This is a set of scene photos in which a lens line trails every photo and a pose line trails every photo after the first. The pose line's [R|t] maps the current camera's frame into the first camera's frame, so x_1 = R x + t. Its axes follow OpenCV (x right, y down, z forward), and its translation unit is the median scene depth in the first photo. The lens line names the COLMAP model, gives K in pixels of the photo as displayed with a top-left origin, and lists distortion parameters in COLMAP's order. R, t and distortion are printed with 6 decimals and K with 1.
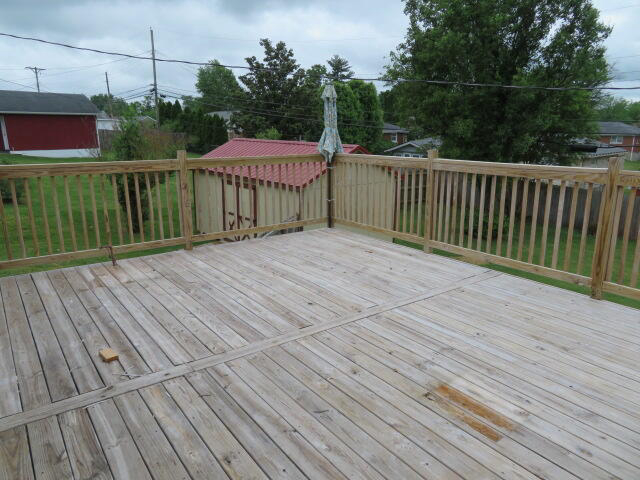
lens RADIAL K [[455.7, 0, 320.0], [0, 455.7, 240.0], [0, 0, 1]] dist [-0.004892, 0.003079]
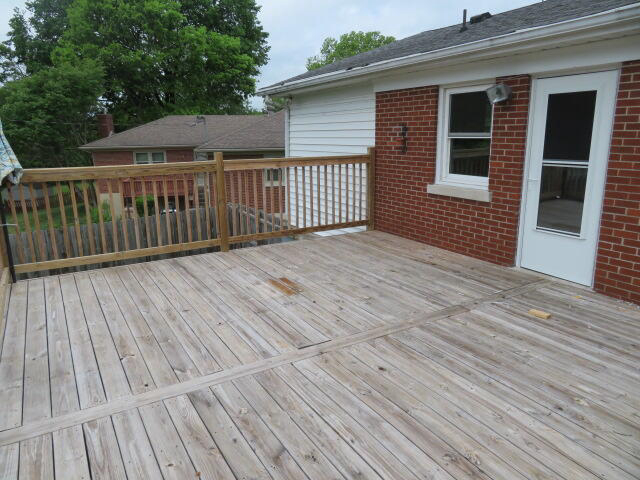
lens RADIAL K [[455.7, 0, 320.0], [0, 455.7, 240.0], [0, 0, 1]] dist [-0.004892, 0.003079]
pose [[-0.995547, -0.016586, 0.092791, 0.017903], [0.027415, 0.890898, 0.453376, -0.561029], [-0.090187, 0.453901, -0.886476, 2.305953]]
